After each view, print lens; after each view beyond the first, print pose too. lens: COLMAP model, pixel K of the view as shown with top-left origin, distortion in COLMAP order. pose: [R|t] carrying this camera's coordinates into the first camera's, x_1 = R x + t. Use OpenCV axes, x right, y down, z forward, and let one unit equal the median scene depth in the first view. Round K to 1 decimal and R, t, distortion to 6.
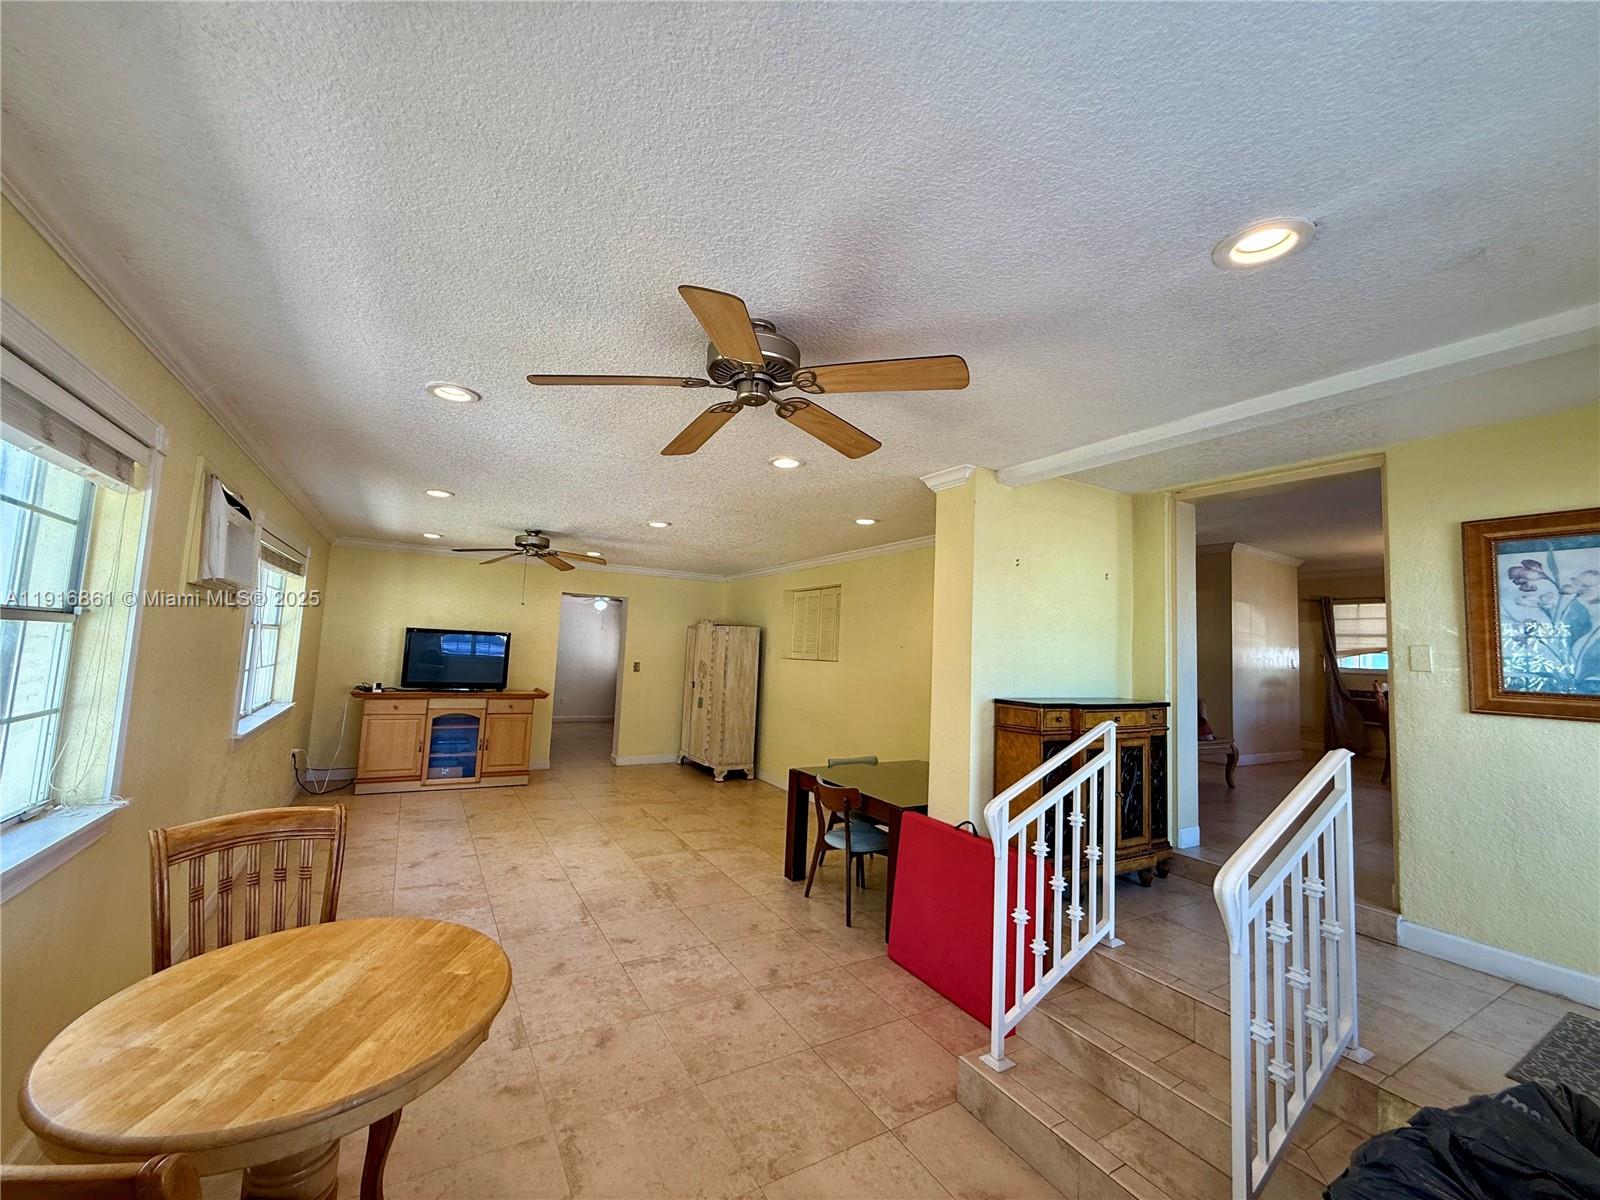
lens RADIAL K [[638.3, 0, 796.3], [0, 638.3, 598.8], [0, 0, 1]] dist [0.000335, 0.000330]
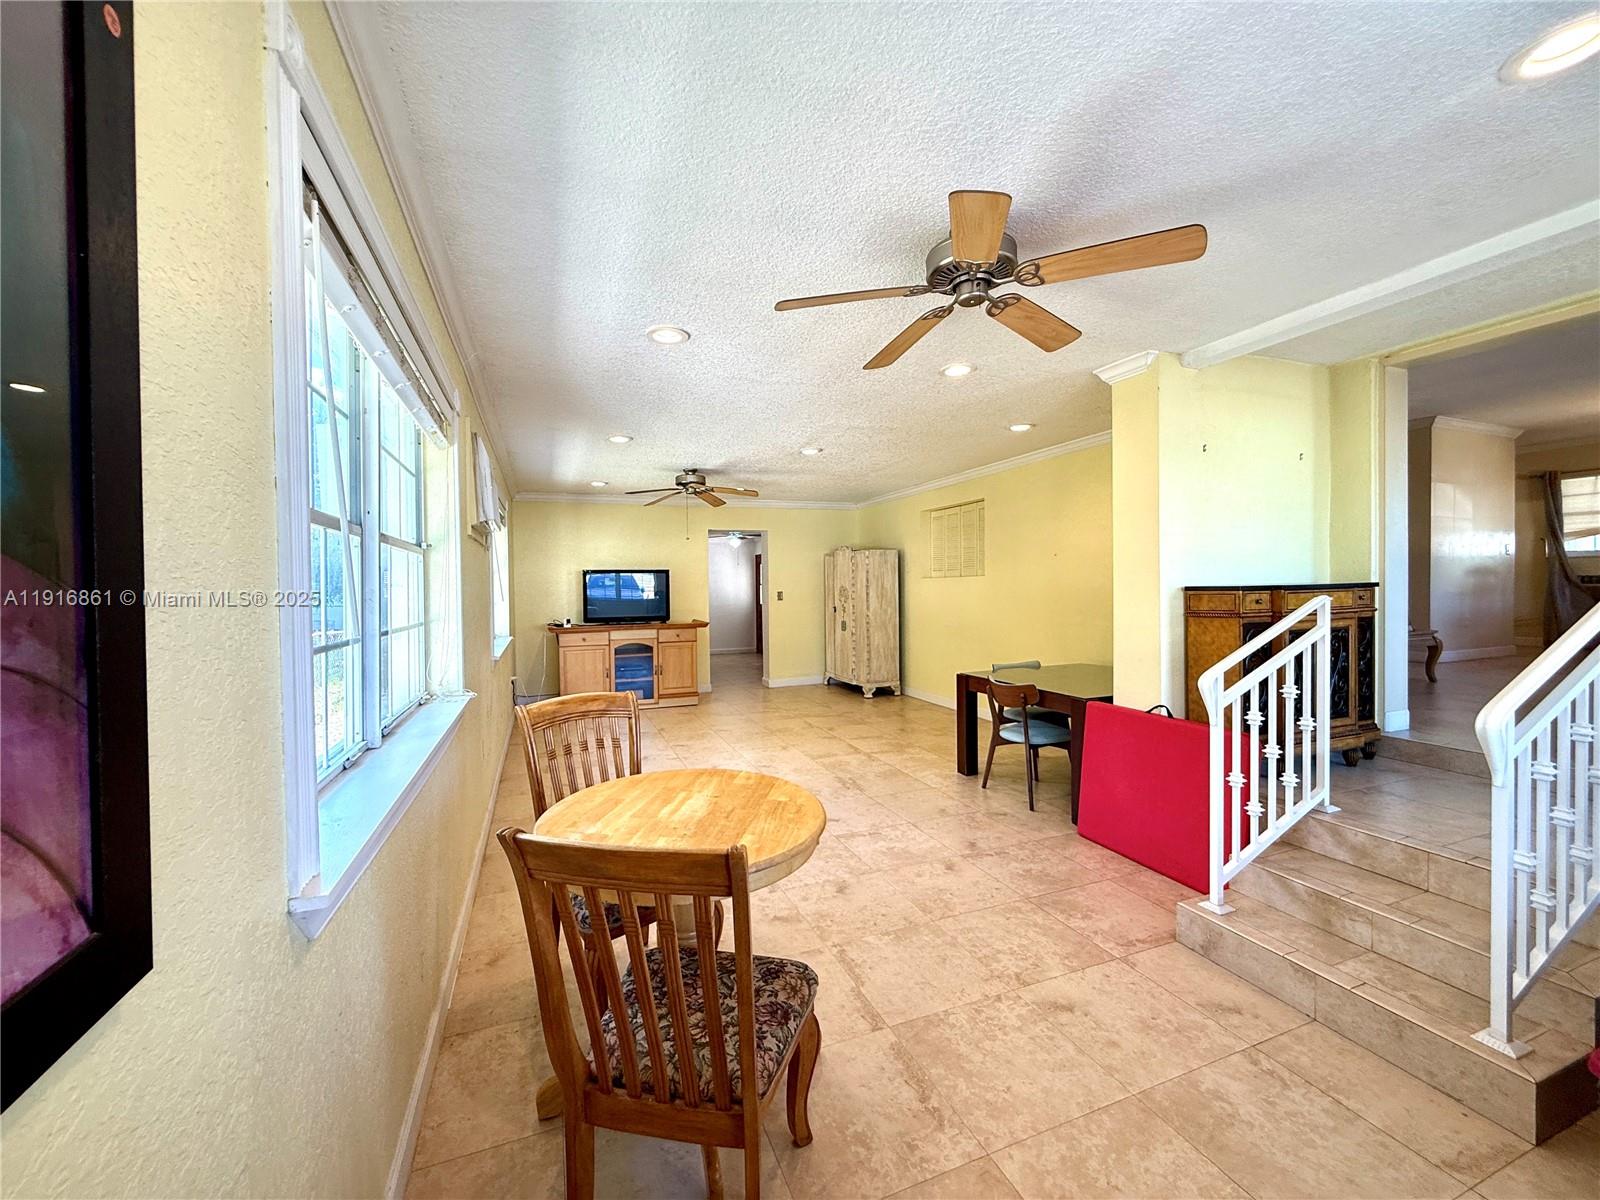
lens RADIAL K [[638.3, 0, 796.3], [0, 638.3, 598.8], [0, 0, 1]] dist [0.000335, 0.000330]
pose [[0.984734, -0.056176, -0.164754, -0.130964], [0.072304, 0.992982, 0.093588, 0.038262], [0.158340, -0.104072, 0.981885, -0.089072]]
